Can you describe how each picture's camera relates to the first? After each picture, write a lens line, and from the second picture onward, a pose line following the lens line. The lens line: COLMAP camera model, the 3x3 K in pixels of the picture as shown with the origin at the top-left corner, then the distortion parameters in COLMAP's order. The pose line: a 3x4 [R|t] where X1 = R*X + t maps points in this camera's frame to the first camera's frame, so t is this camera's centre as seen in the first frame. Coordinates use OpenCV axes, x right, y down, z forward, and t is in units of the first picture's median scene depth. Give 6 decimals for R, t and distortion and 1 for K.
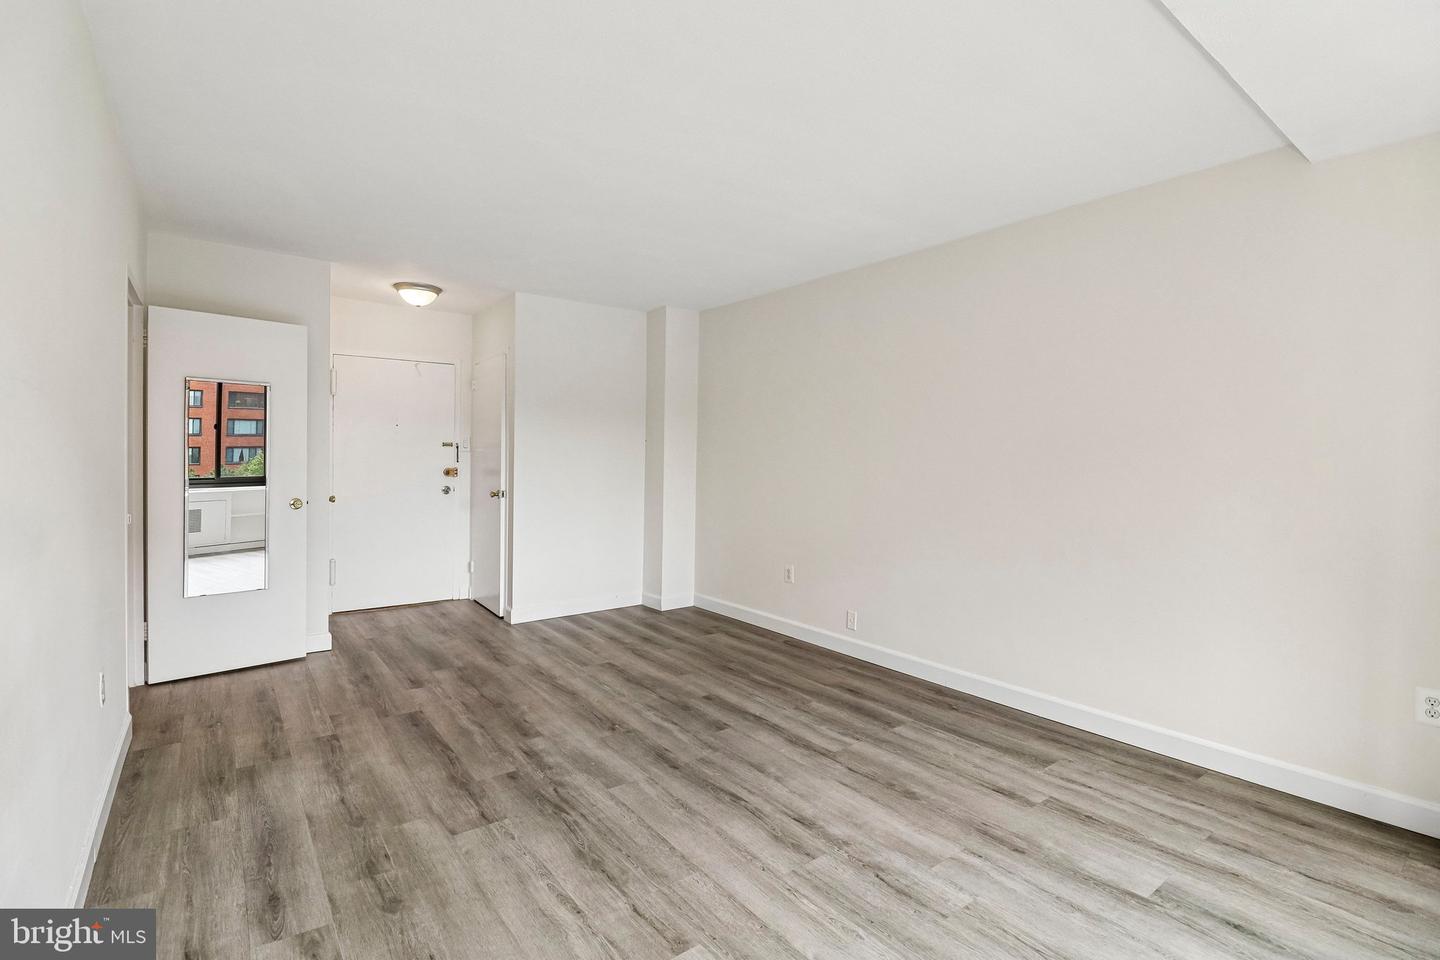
lens RADIAL K [[664.3, 0, 709.8], [0, 664.3, 462.5], [0, 0, 1]] dist [0.001097, -0.014027]
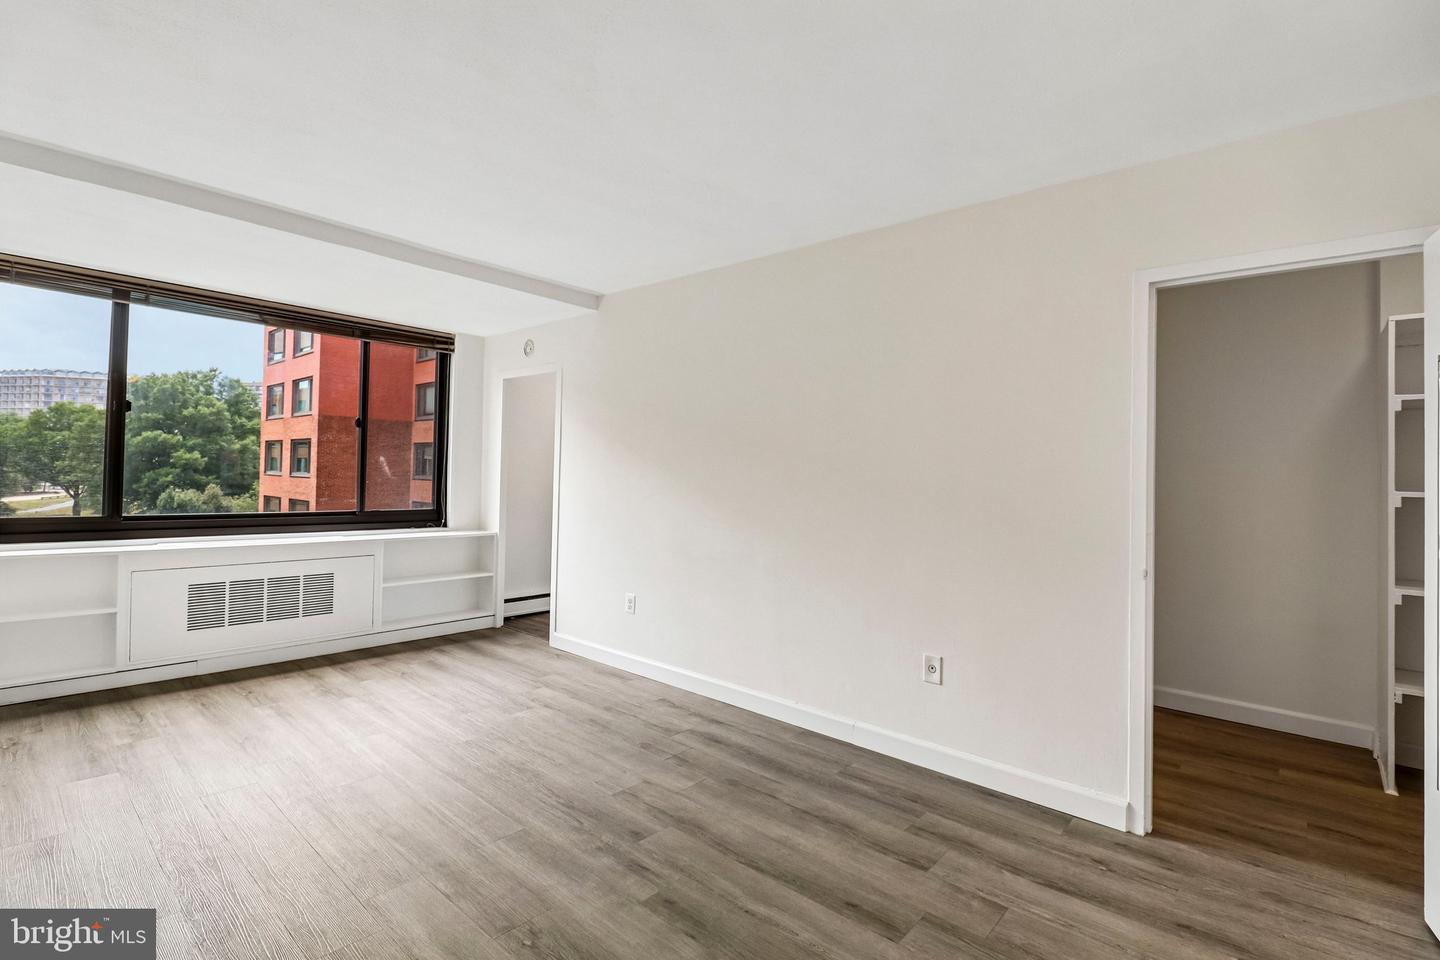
lens RADIAL K [[673.4, 0, 710.2], [0, 673.4, 480.6], [0, 0, 1]] dist [0.002012, -0.013525]
pose [[-0.978495, -0.033381, -0.203552, -0.174195], [-0.037011, 0.999216, 0.014054, -0.019728], [0.202923, 0.021286, -0.978963, 1.709351]]
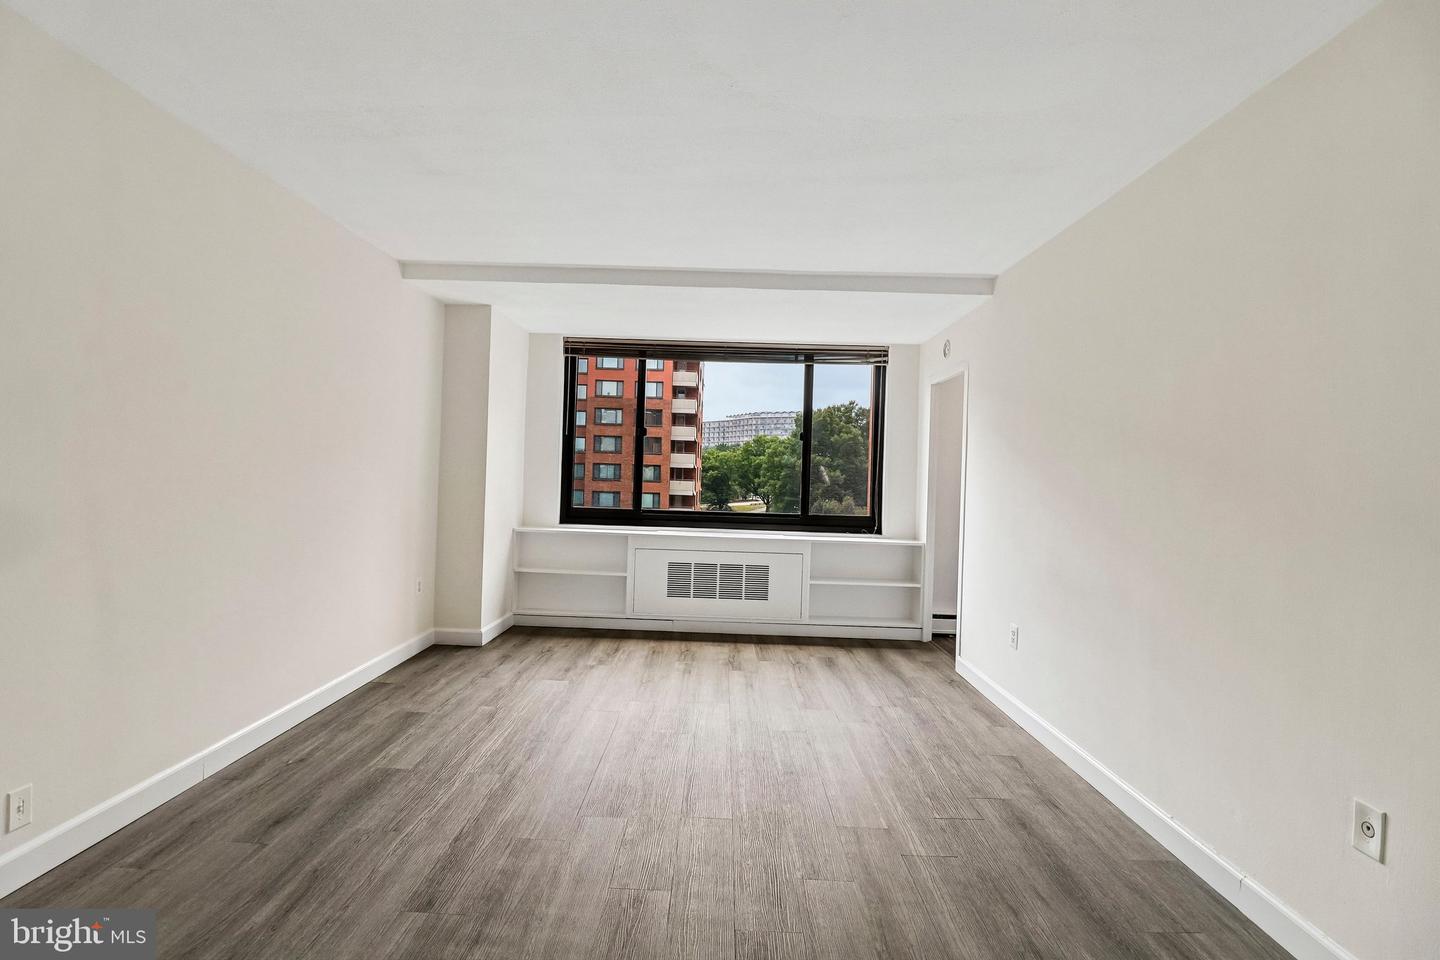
lens RADIAL K [[673.4, 0, 710.2], [0, 673.4, 480.6], [0, 0, 1]] dist [0.002012, -0.013525]
pose [[-0.792655, -0.040470, 0.608326, -0.610235], [-0.034585, 0.999172, 0.021408, -0.015236], [-0.608689, -0.004070, -0.793398, 1.553345]]
